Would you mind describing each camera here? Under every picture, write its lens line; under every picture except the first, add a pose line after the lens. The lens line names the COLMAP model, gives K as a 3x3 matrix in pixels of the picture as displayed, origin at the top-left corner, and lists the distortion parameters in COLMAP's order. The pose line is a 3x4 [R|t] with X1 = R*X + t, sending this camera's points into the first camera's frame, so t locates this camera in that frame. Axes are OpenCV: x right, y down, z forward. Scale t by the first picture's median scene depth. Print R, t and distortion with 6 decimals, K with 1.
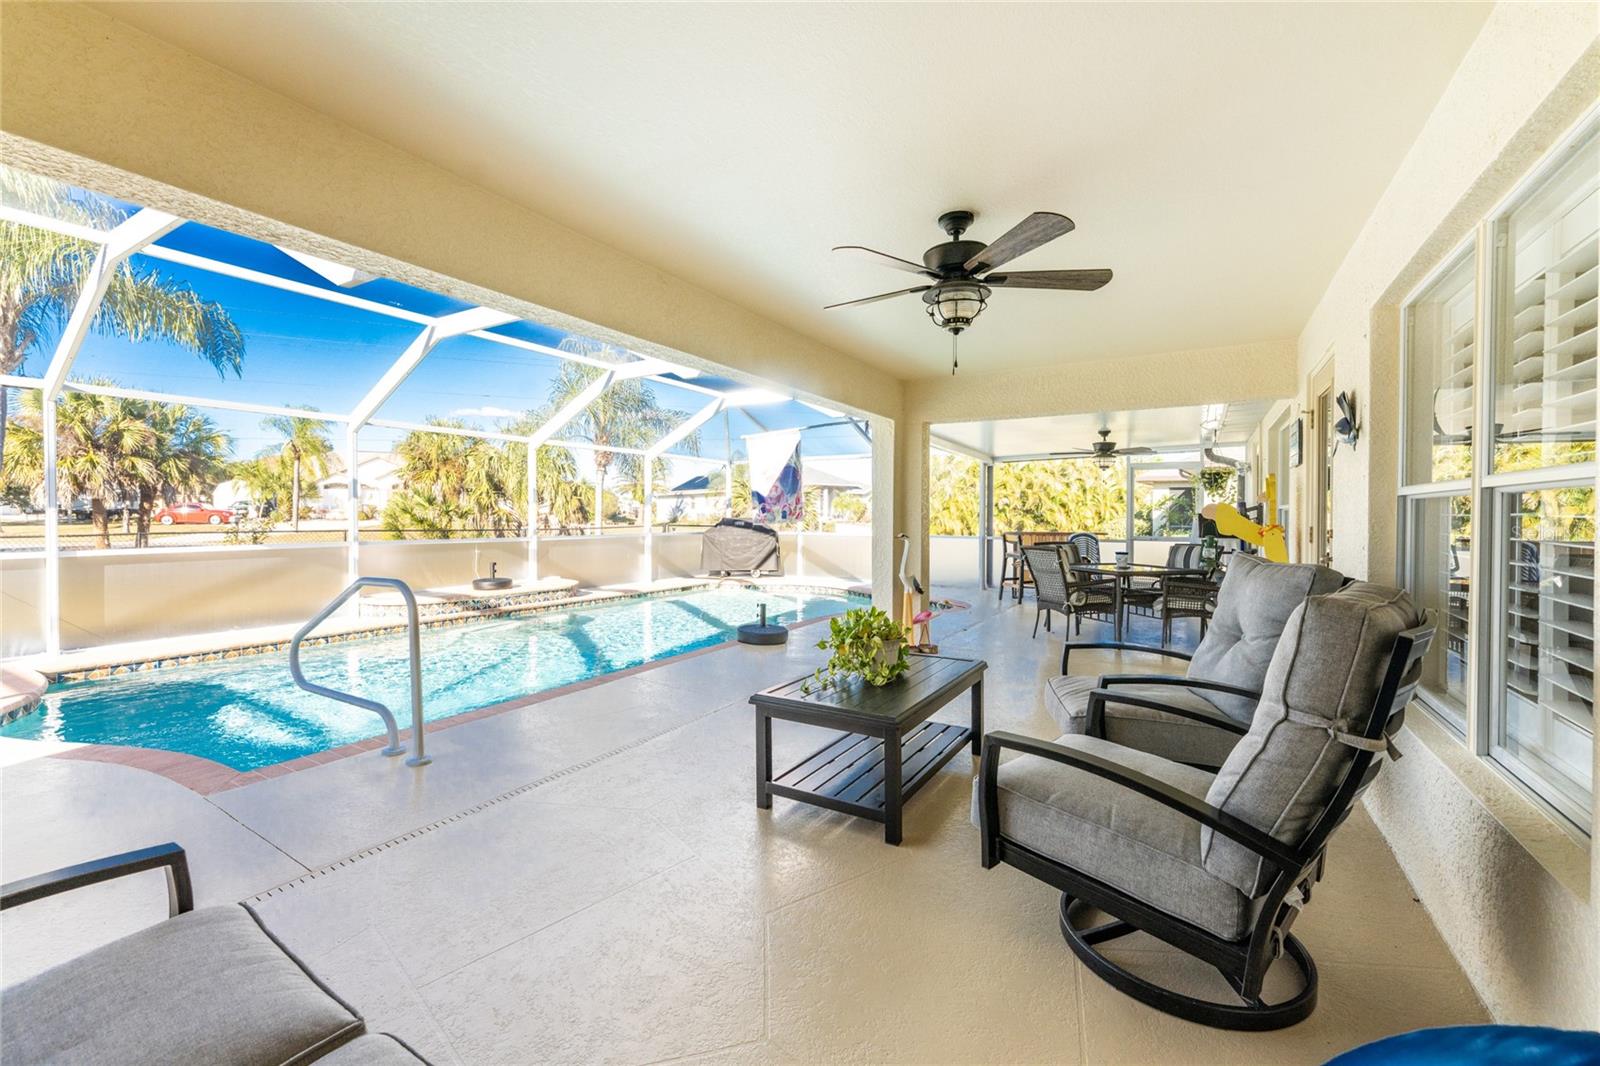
lens RADIAL K [[656.5, 0, 790.5], [0, 656.5, 522.4], [0, 0, 1]] dist [-0.002108, -0.000609]
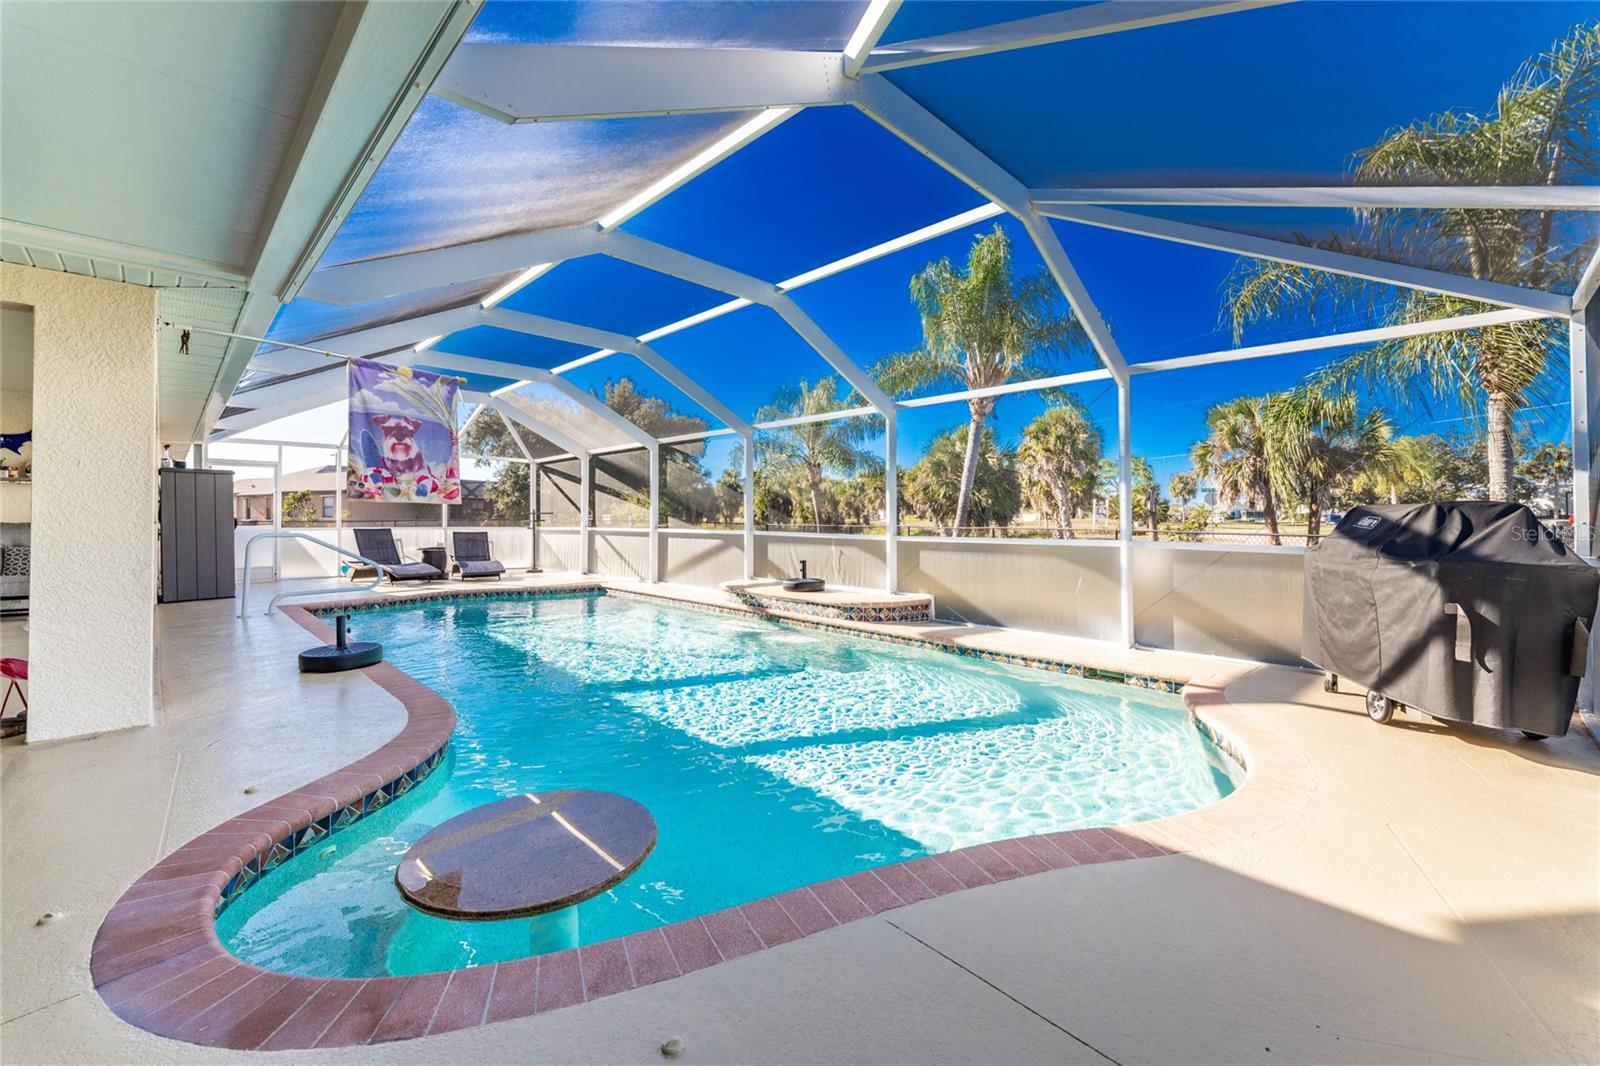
lens RADIAL K [[656.5, 0, 790.5], [0, 656.5, 522.4], [0, 0, 1]] dist [-0.002108, -0.000609]
pose [[-0.240325, 0.003667, -0.970685, 0.267284], [-0.017189, 0.999820, 0.008032, 0.003997], [0.970540, 0.018615, -0.240219, 0.821230]]
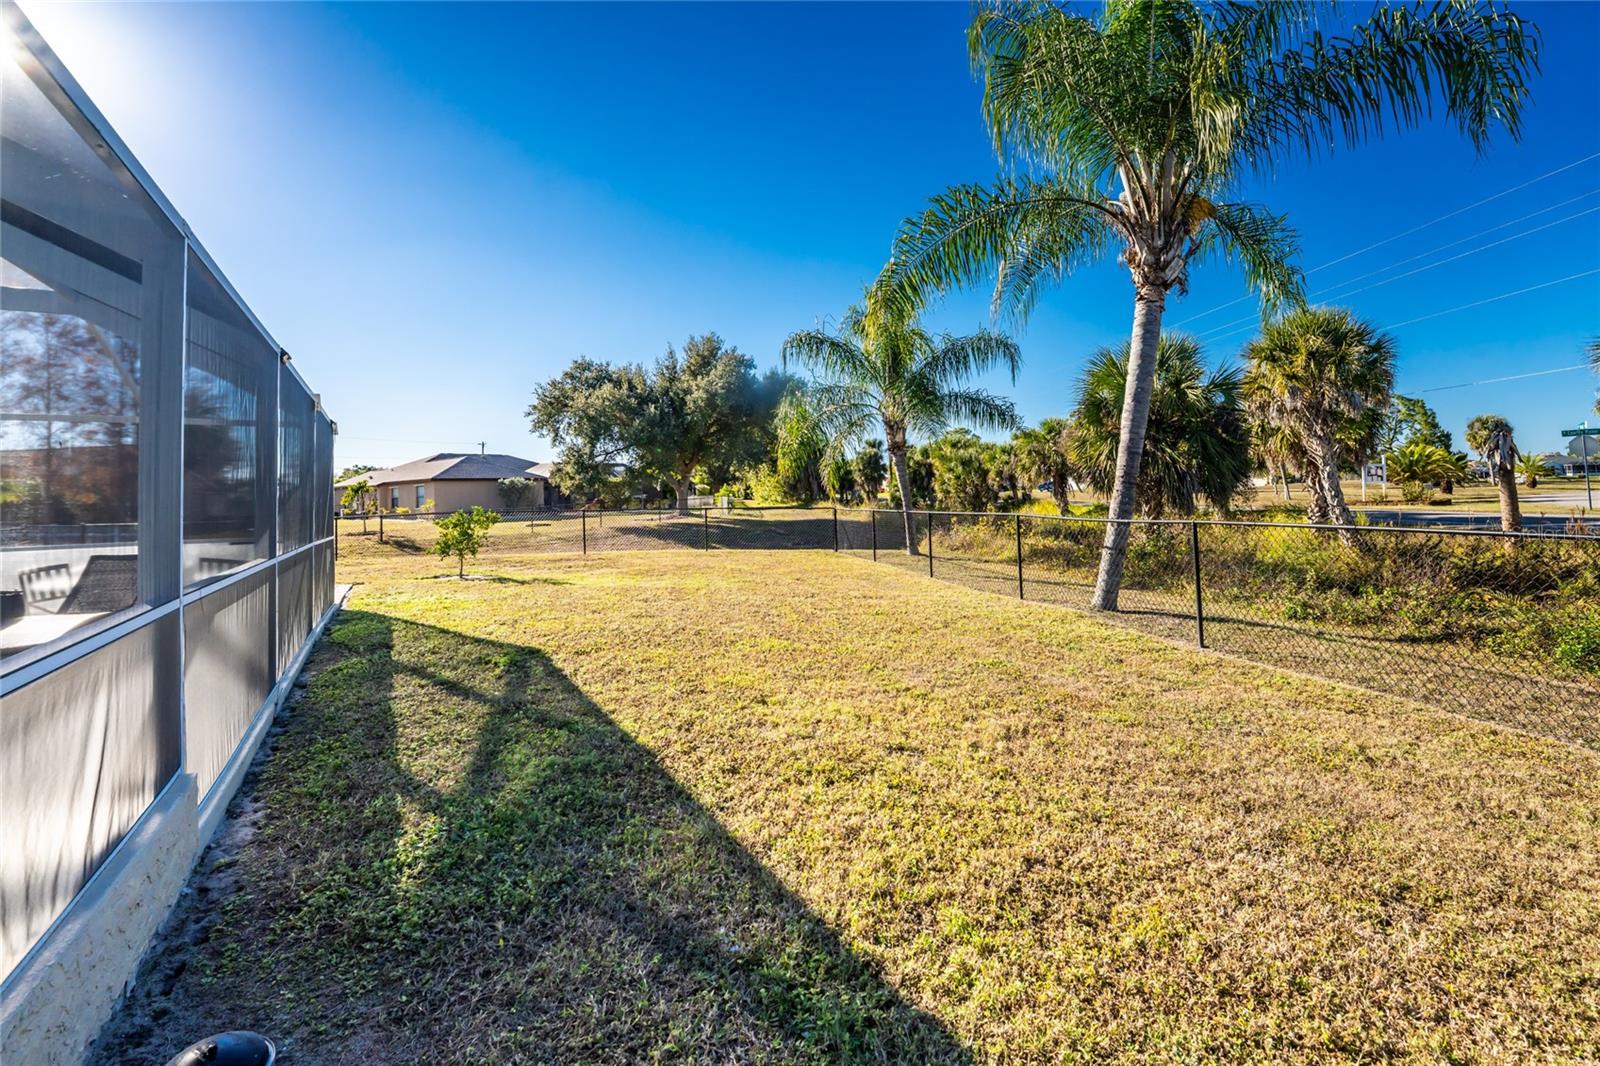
lens RADIAL K [[684.6, 0, 780.0], [0, 684.6, 469.1], [0, 0, 1]] dist [-0.022026, -0.000440]
pose [[-0.484294, -0.022926, -0.874605, -0.312939], [0.011517, 0.999403, -0.032575, -0.008816], [0.874829, -0.025848, -0.483741, 0.863708]]
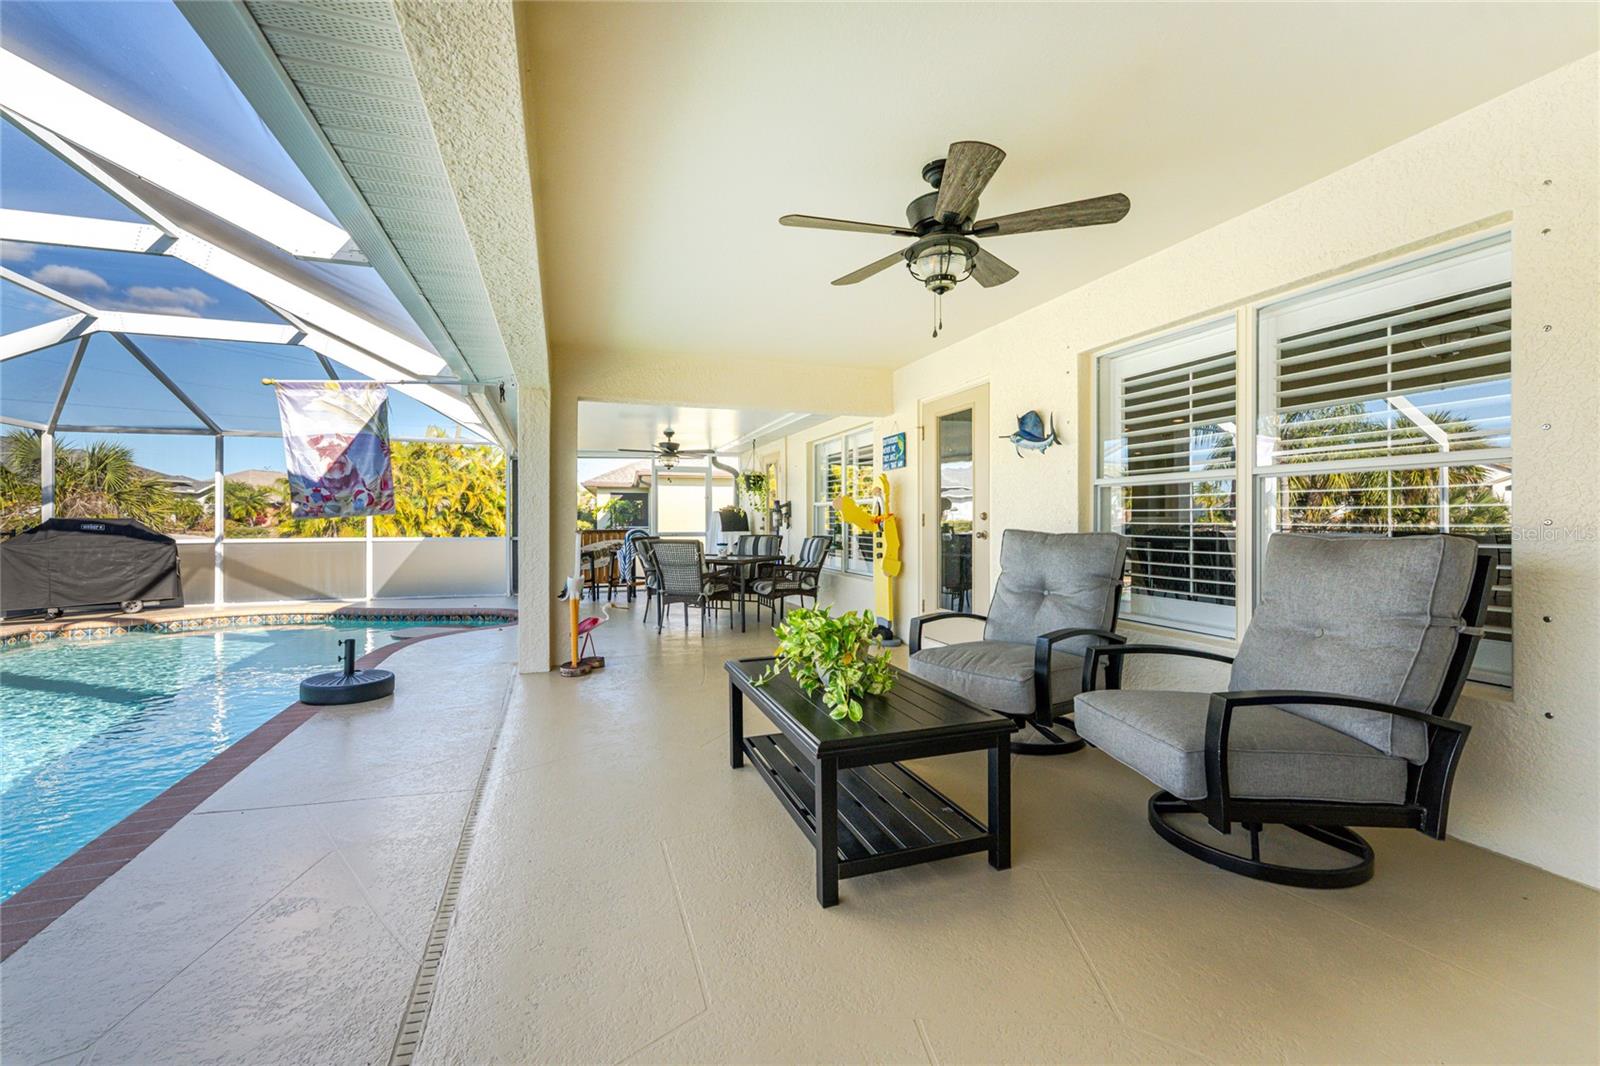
lens RADIAL K [[639.8, 0, 770.2], [0, 639.8, 519.9], [0, 0, 1]] dist [-0.000911, -0.000046]
pose [[0.643885, -0.003962, 0.765112, -0.125376], [0.014238, 0.999875, -0.006804, 0.007310], [-0.764990, 0.015274, 0.643861, 0.128873]]
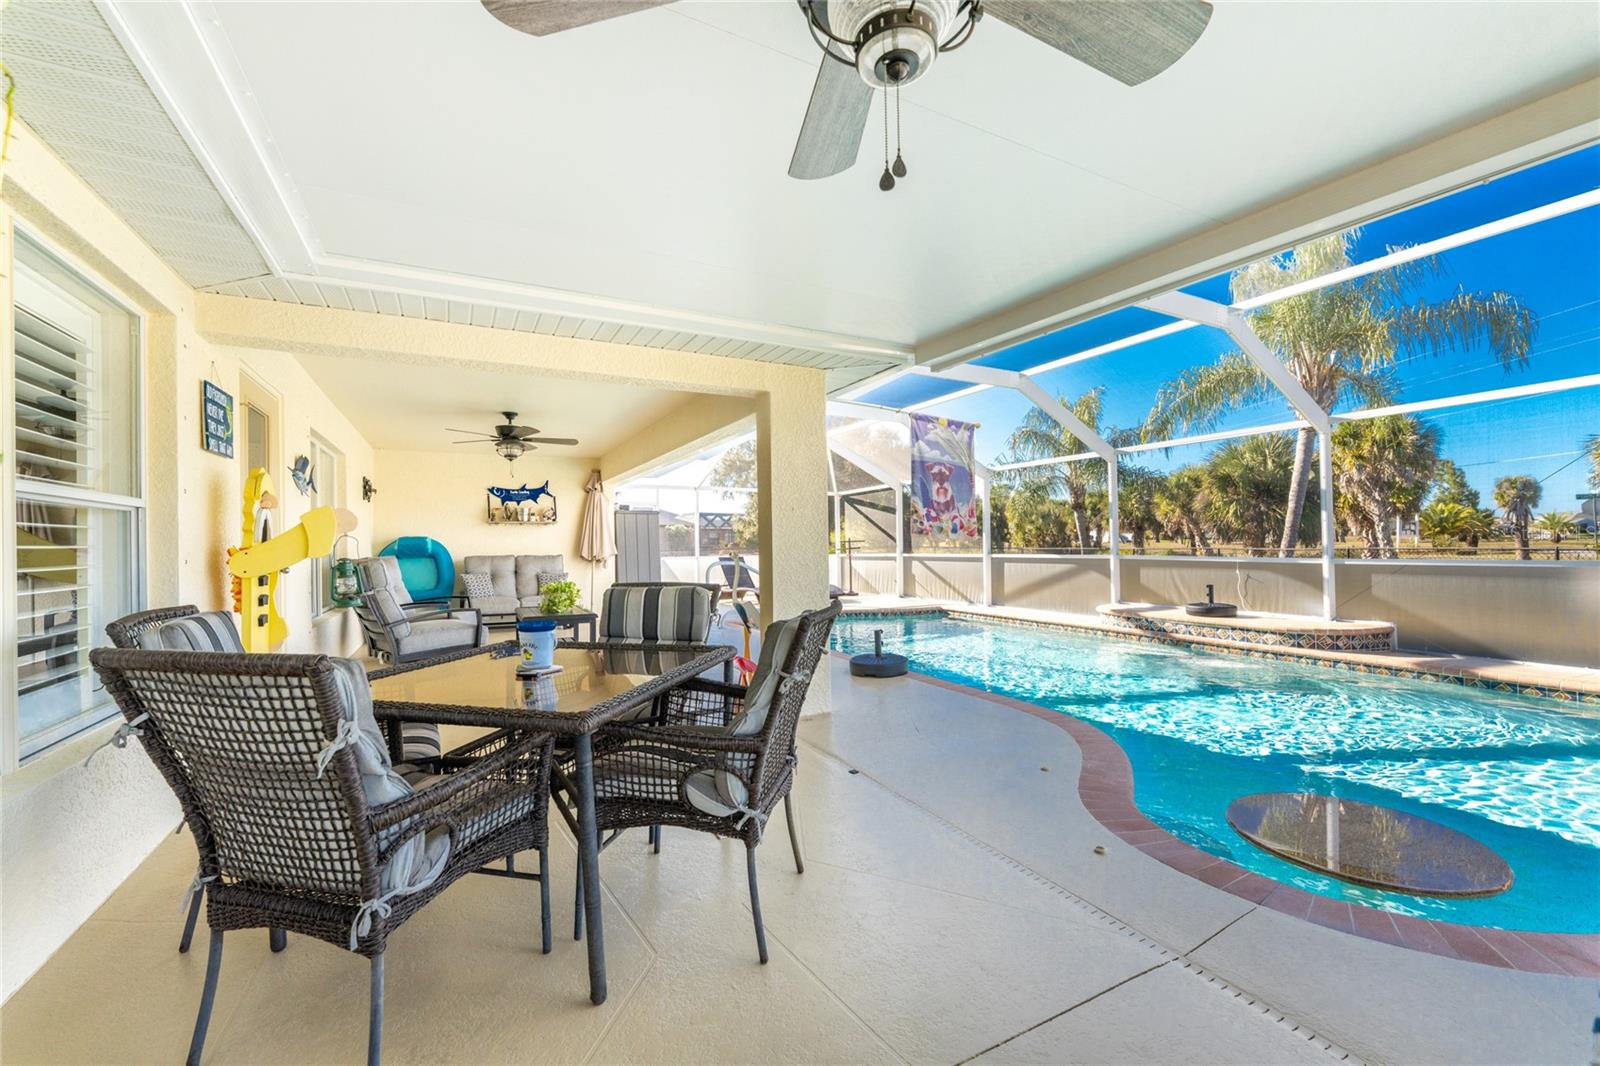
lens RADIAL K [[642.3, 0, 781.1], [0, 642.3, 546.8], [0, 0, 1]] dist [-0.001357, -0.000469]
pose [[-0.517770, 0.009035, -0.855472, 0.371332], [0.001567, 0.999953, 0.009612, 0.003006], [0.855518, 0.003636, -0.517760, 0.659601]]
